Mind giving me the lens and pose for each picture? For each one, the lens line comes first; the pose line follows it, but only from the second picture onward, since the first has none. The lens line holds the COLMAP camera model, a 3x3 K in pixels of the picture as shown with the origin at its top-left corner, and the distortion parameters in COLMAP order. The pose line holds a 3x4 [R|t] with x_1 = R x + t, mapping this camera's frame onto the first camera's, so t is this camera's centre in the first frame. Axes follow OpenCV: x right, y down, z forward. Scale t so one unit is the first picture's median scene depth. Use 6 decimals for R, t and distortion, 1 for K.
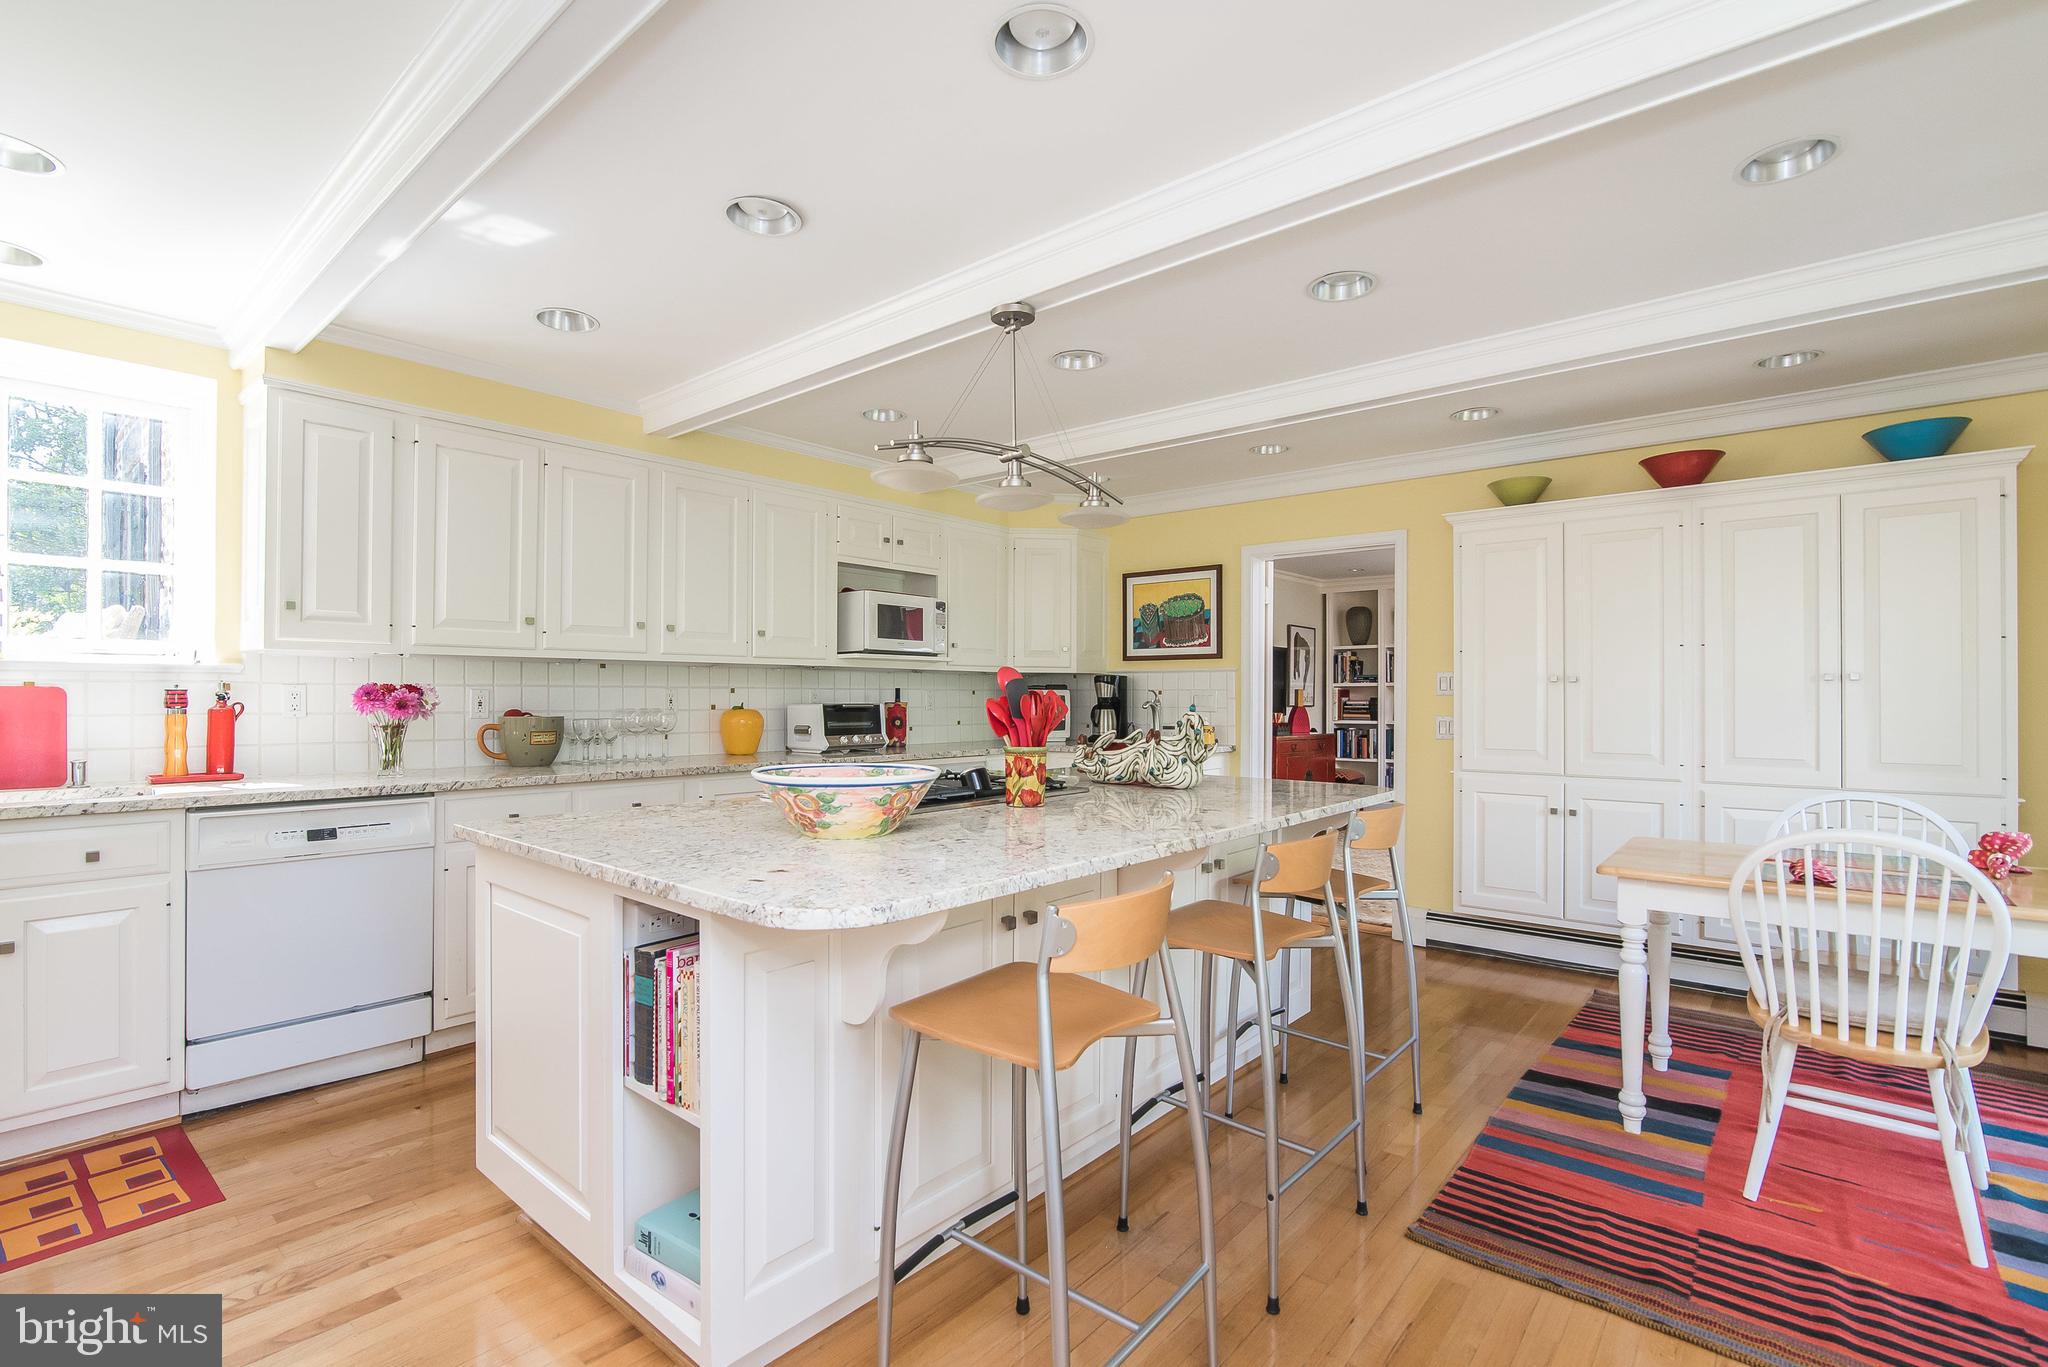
lens RADIAL K [[947.4, 0, 1012.7], [0, 947.4, 678.5], [0, 0, 1]] dist [-0.023950, 0.002071]
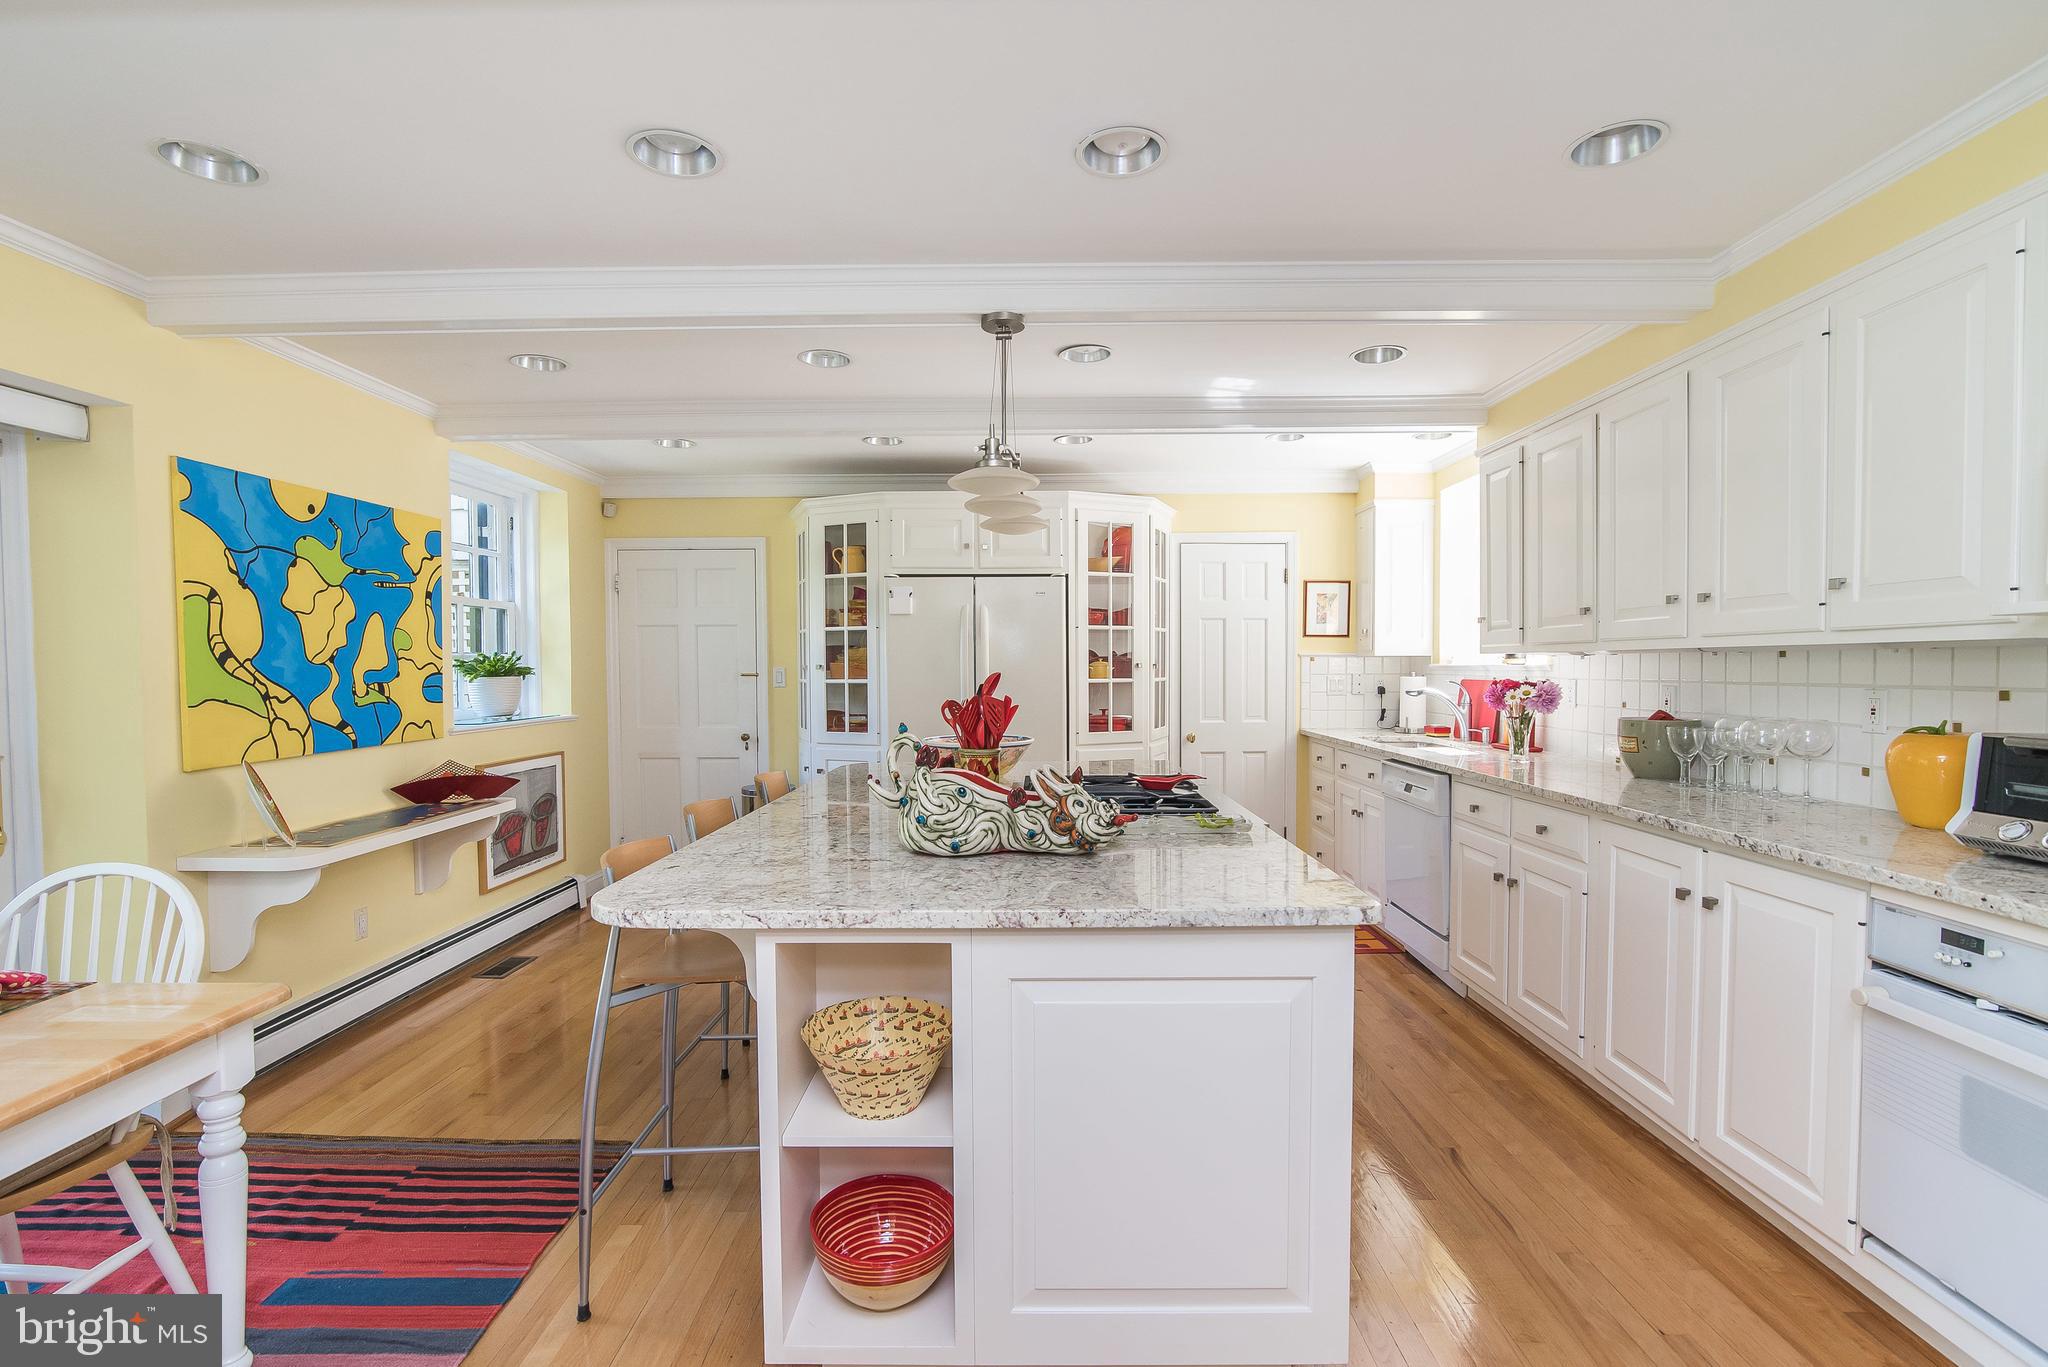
lens RADIAL K [[947.4, 0, 1018.9], [0, 947.4, 690.8], [0, 0, 1]] dist [-0.023950, 0.002071]
pose [[-0.765391, 0.016552, -0.643353, 0.414458], [0.012678, 0.999863, 0.010641, -0.000593], [0.643441, -0.000012, -0.765496, 1.151701]]
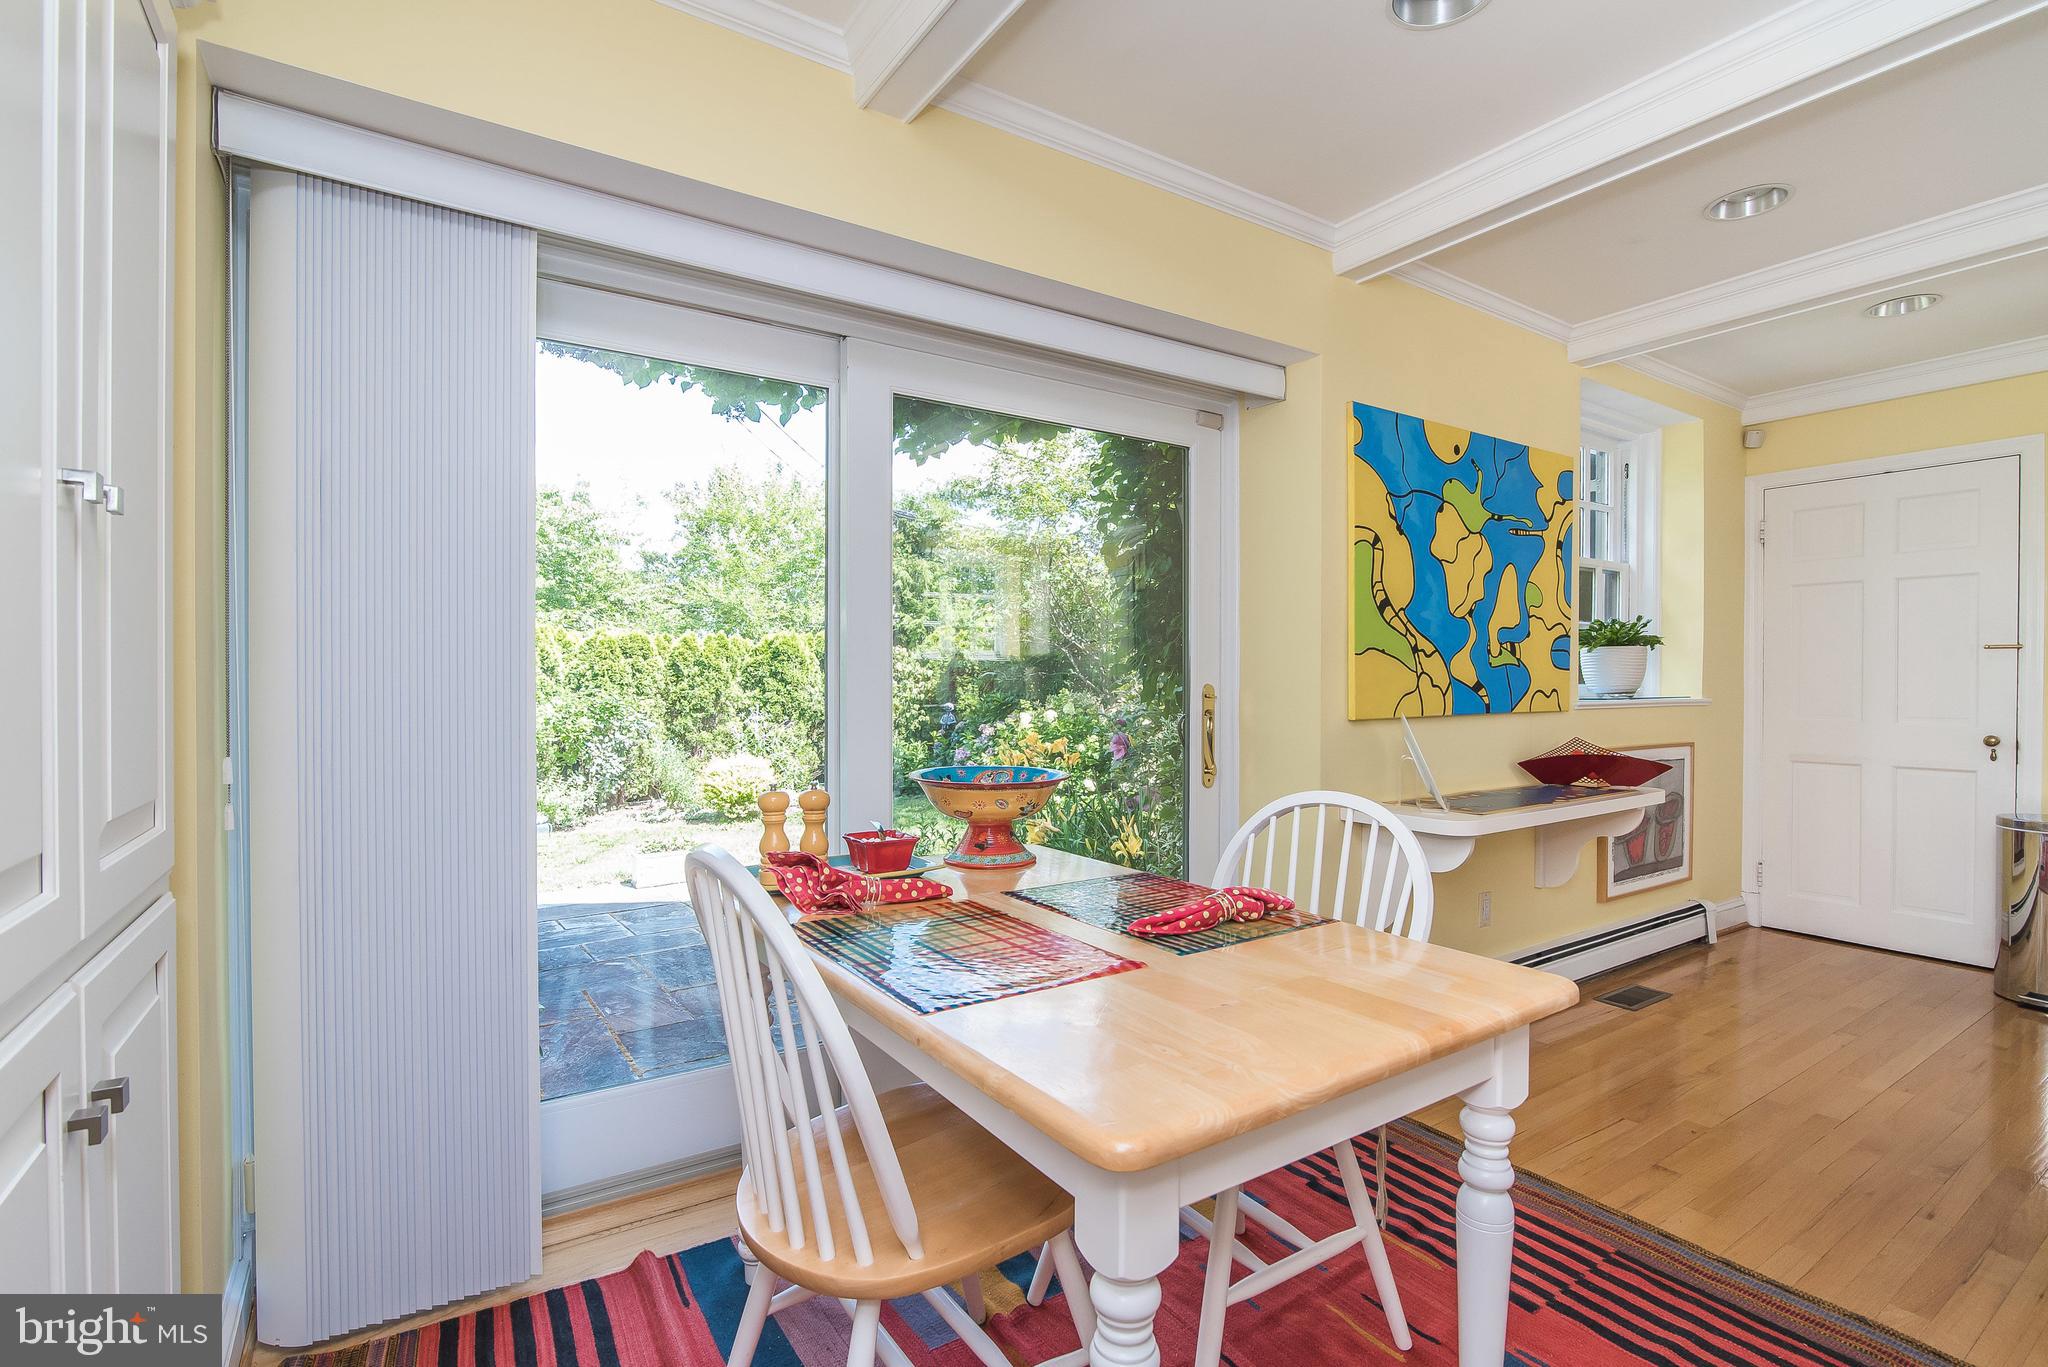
lens RADIAL K [[947.4, 0, 1021.8], [0, 947.4, 685.5], [0, 0, 1]] dist [-0.023950, 0.002071]
pose [[-0.961931, -0.012917, 0.272985, 0.485728], [-0.015249, 0.999863, -0.006421, 0.040705], [-0.272865, -0.010340, -0.961997, 0.960858]]
